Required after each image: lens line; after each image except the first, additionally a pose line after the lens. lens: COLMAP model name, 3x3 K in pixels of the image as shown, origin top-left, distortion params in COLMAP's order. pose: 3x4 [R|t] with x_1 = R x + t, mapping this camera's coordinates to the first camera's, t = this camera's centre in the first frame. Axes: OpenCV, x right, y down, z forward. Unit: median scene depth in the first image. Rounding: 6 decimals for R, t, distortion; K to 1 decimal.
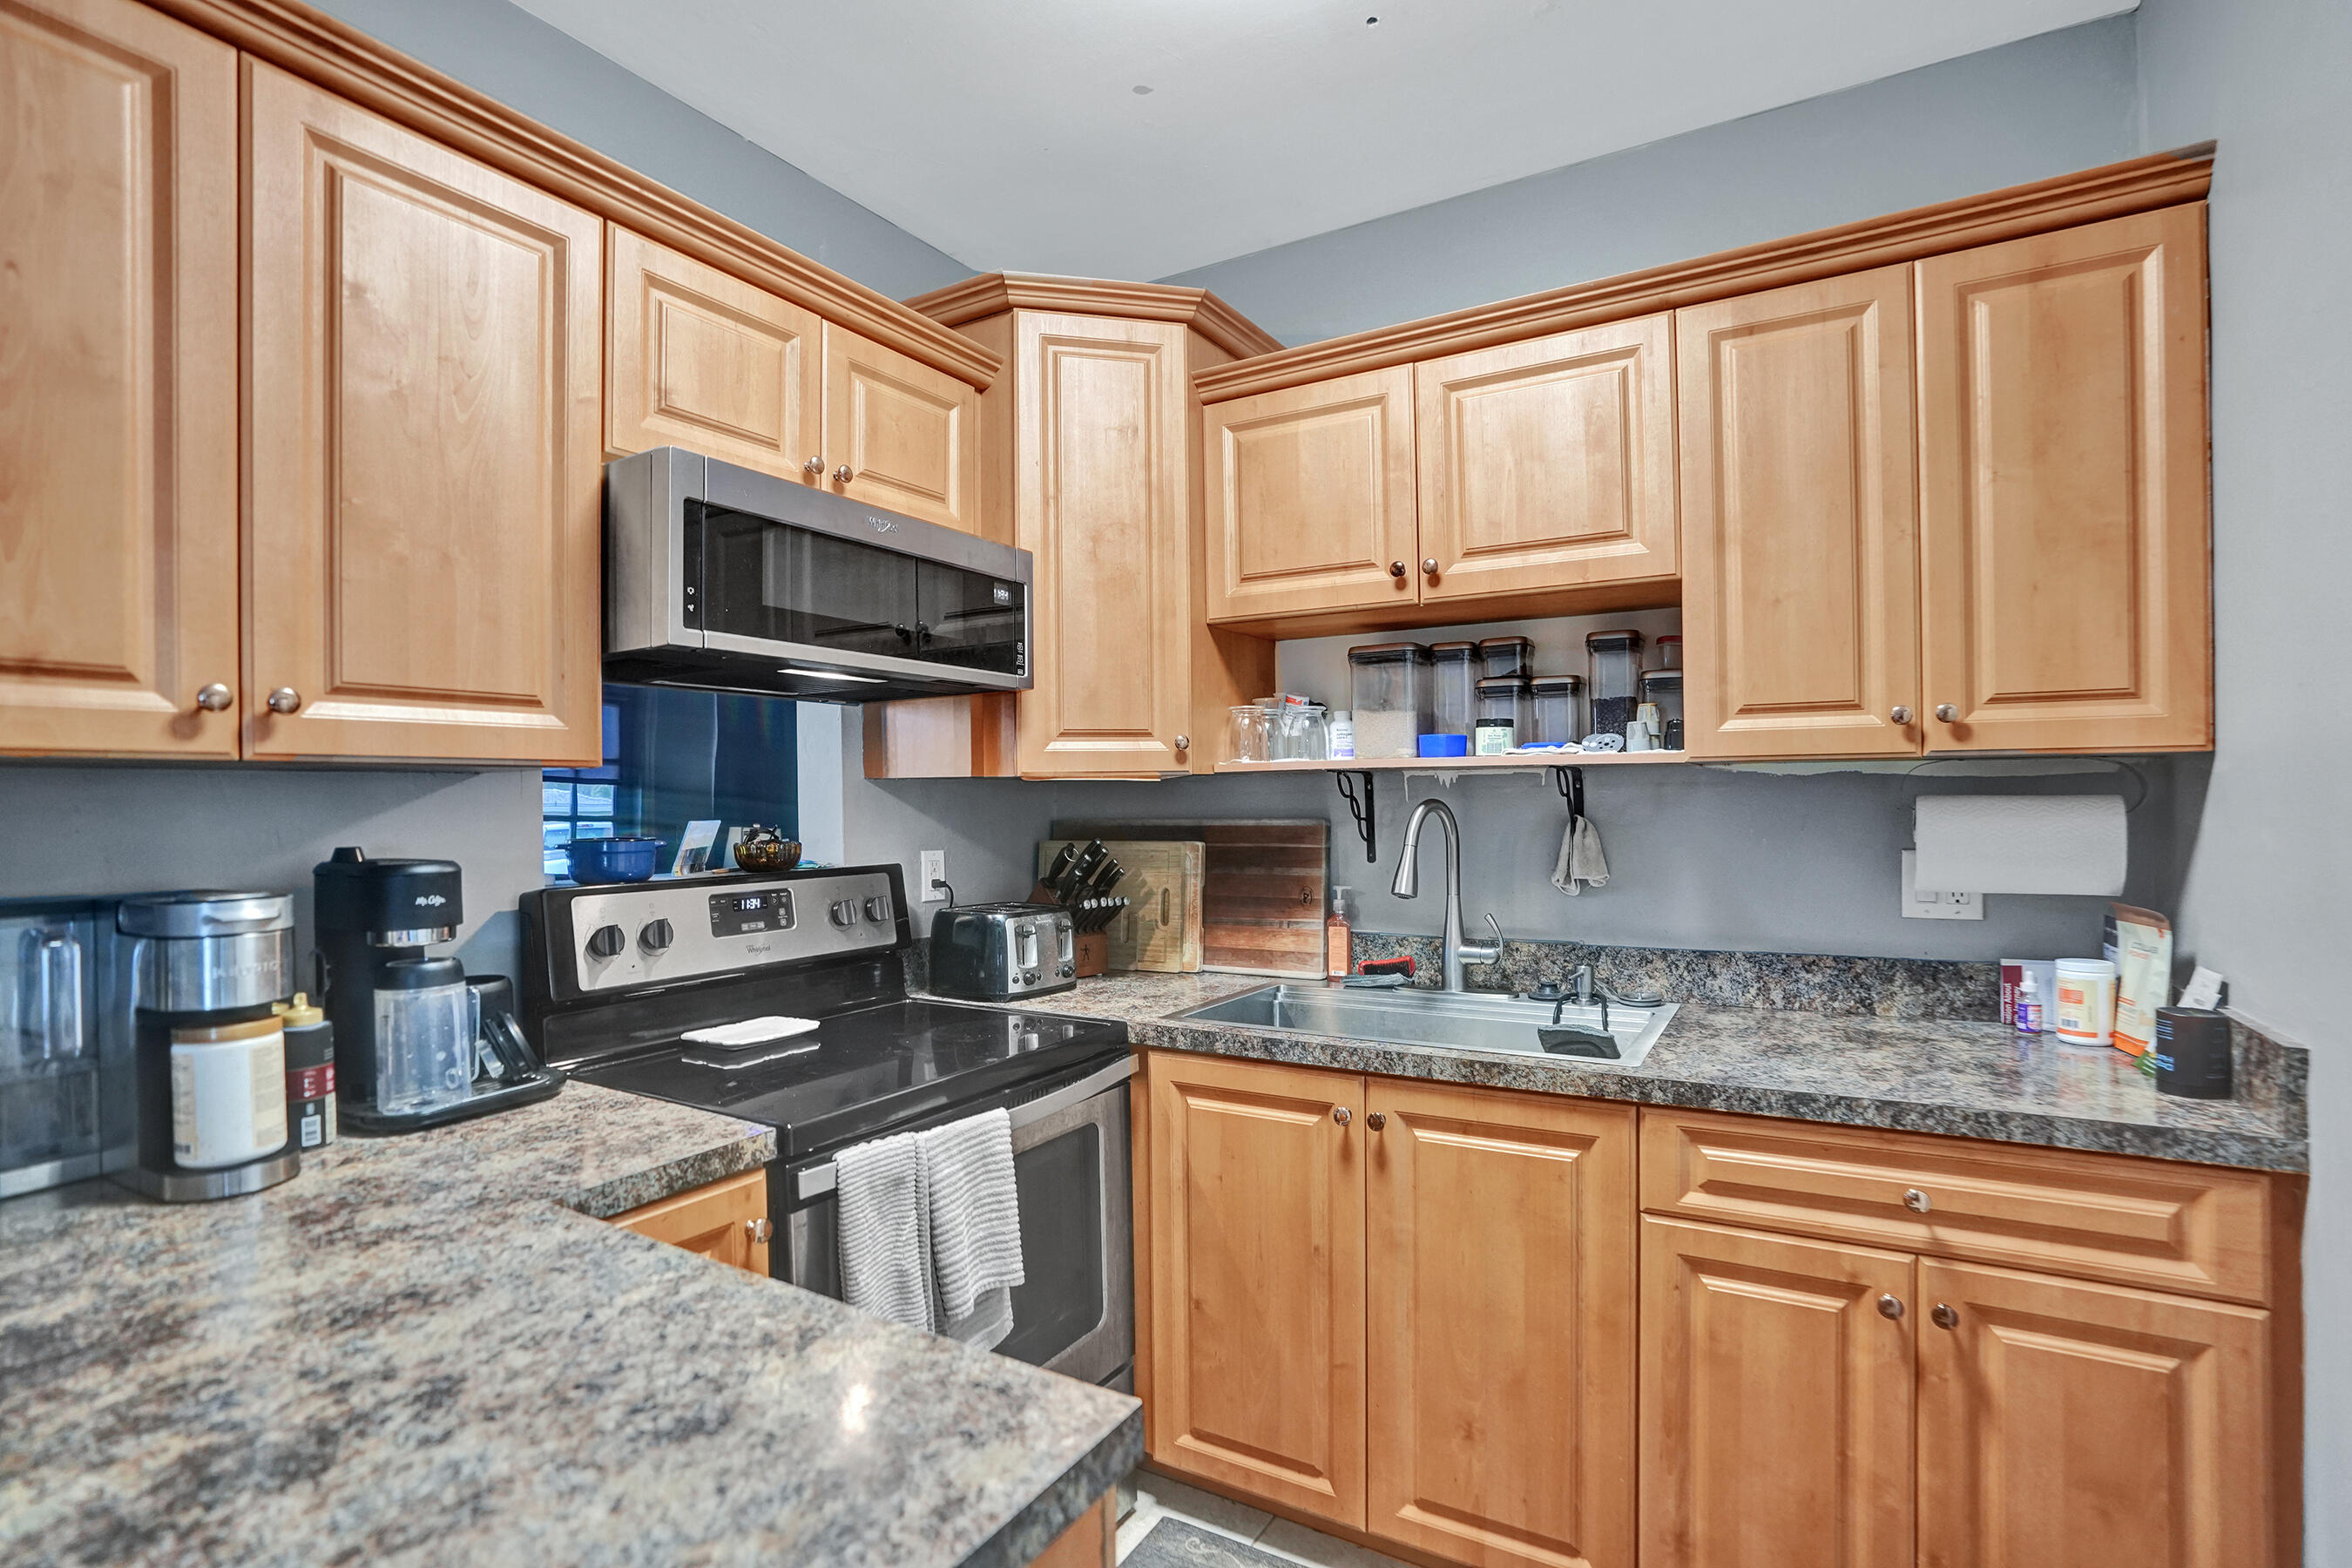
lens RADIAL K [[1096.3, 0, 1171.8], [0, 1096.3, 763.1], [0, 0, 1]] dist [-0.068246, 0.026161]
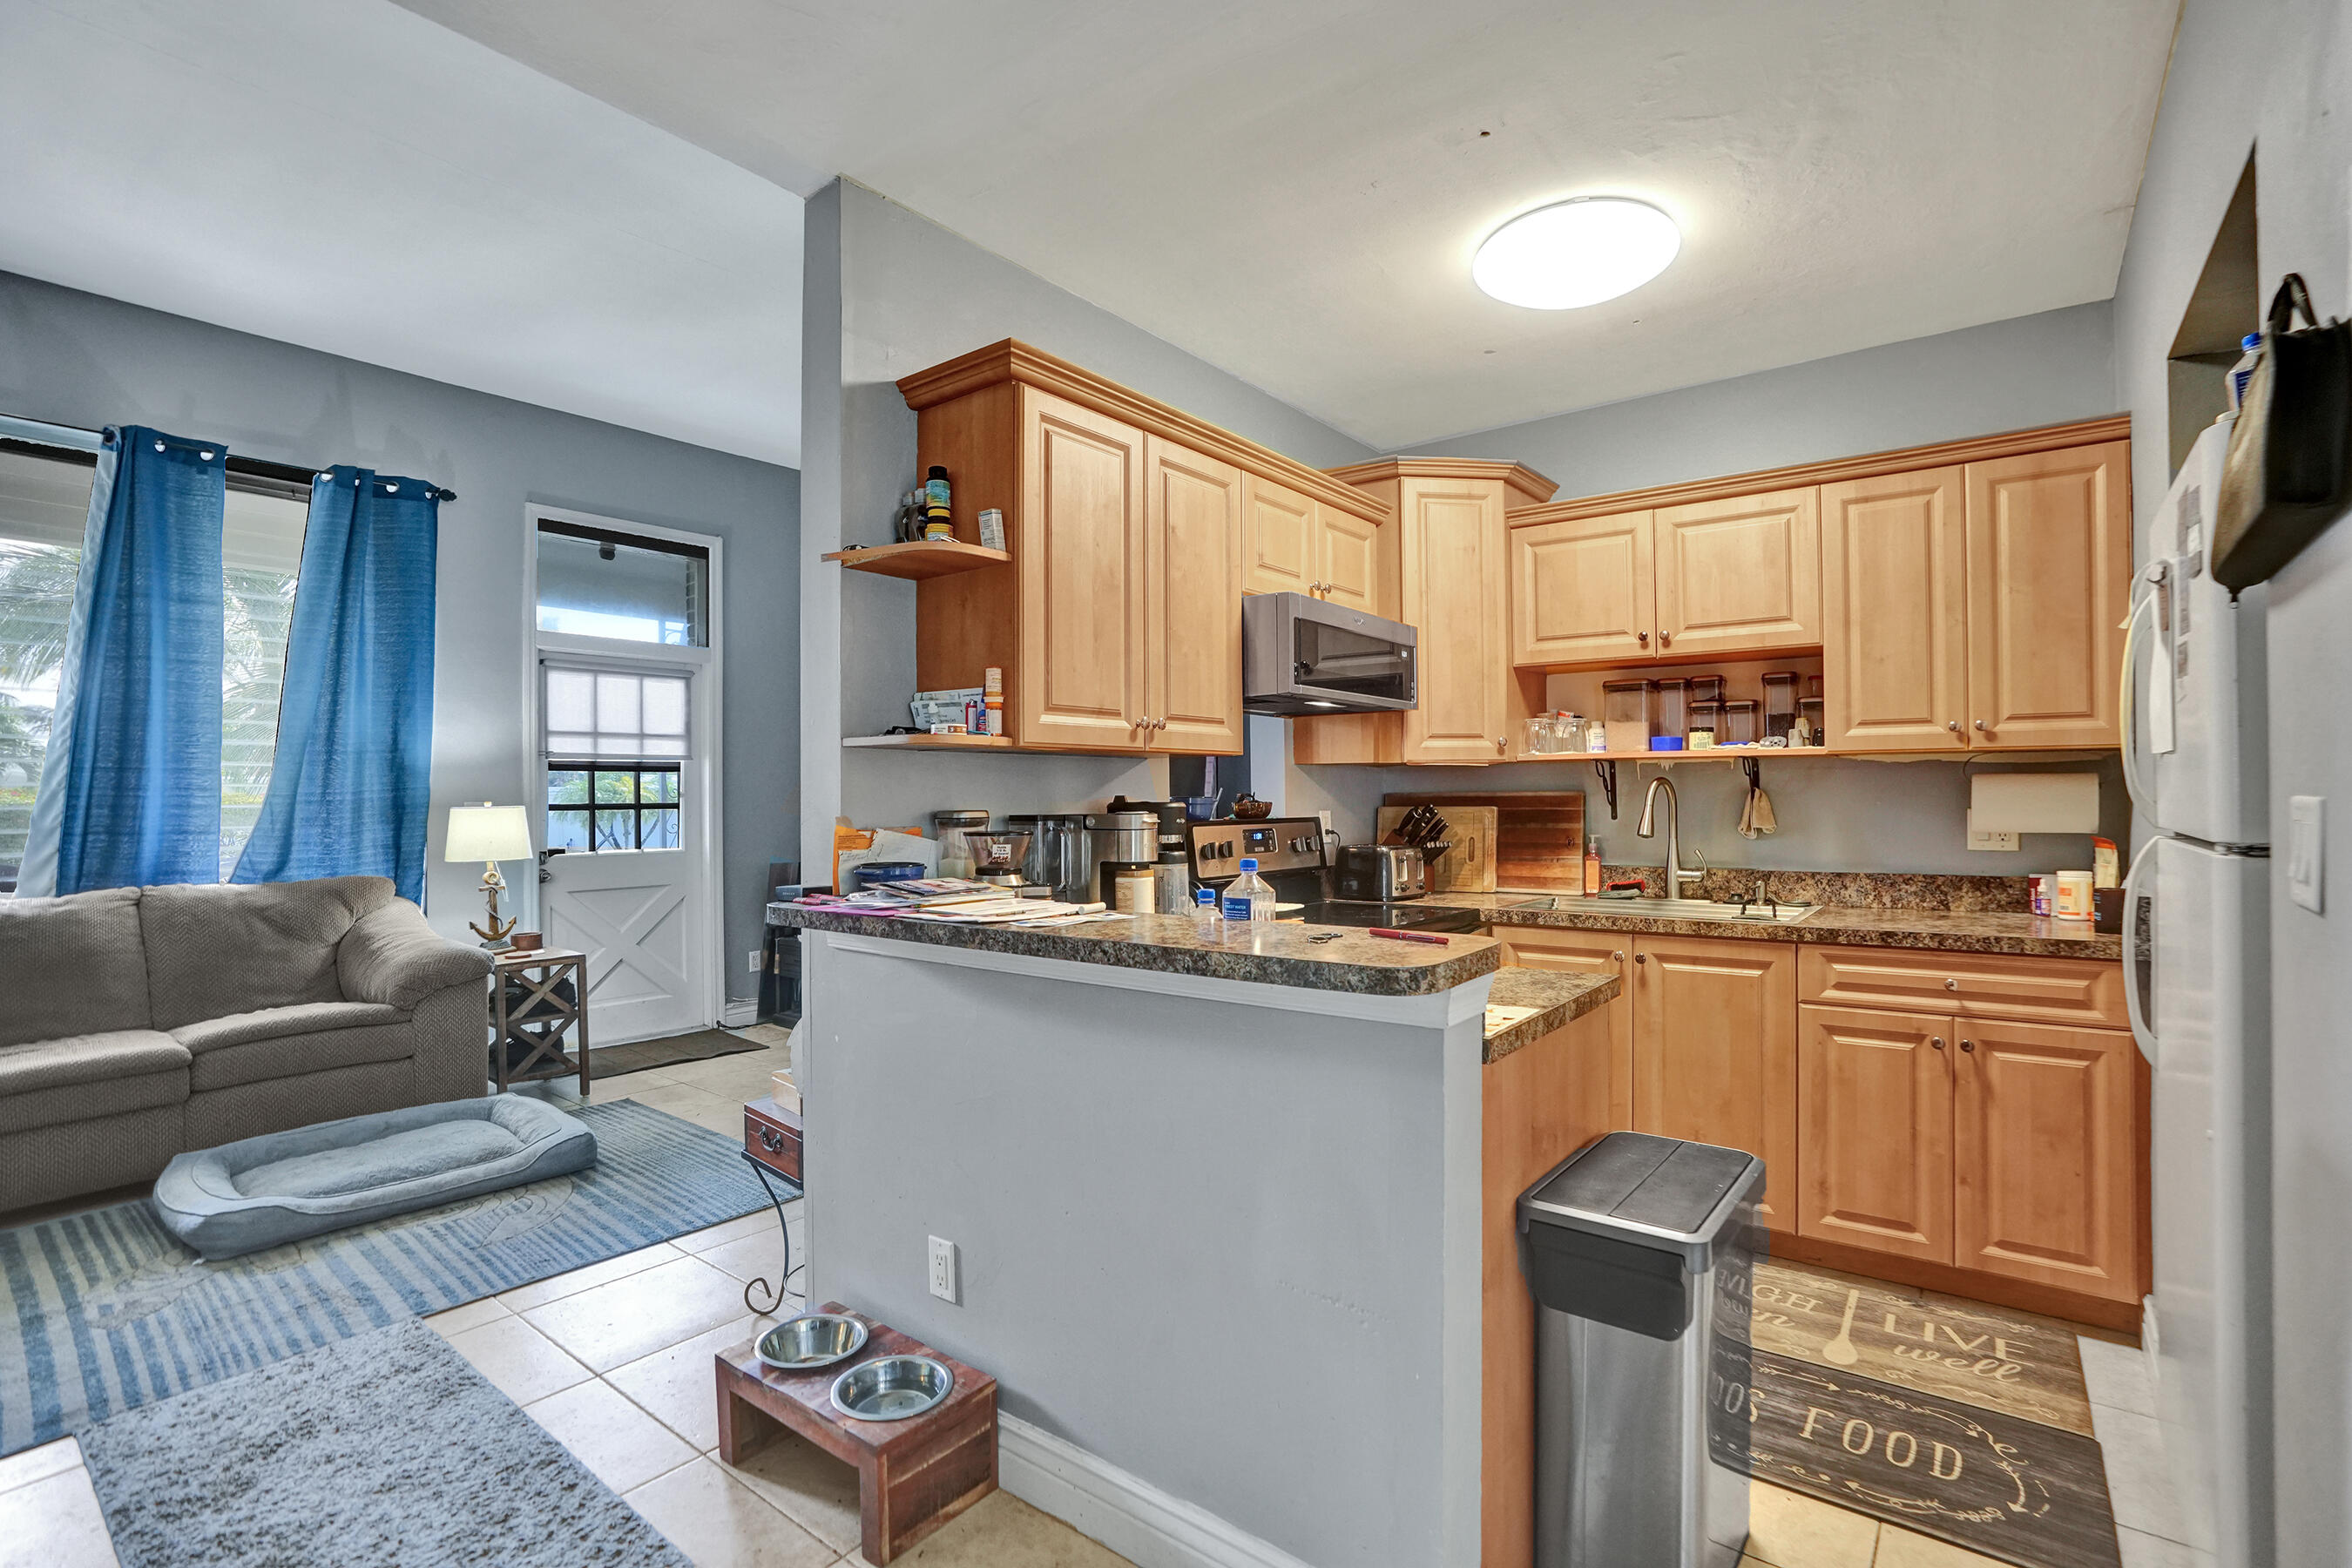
lens RADIAL K [[1096.3, 0, 1171.8], [0, 1096.3, 763.1], [0, 0, 1]] dist [-0.068246, 0.026161]
pose [[0.993311, 0.001283, -0.115464, -0.331530], [-0.000988, 0.999996, 0.002607, 0.010097], [0.115467, -0.002475, 0.993308, -0.750170]]
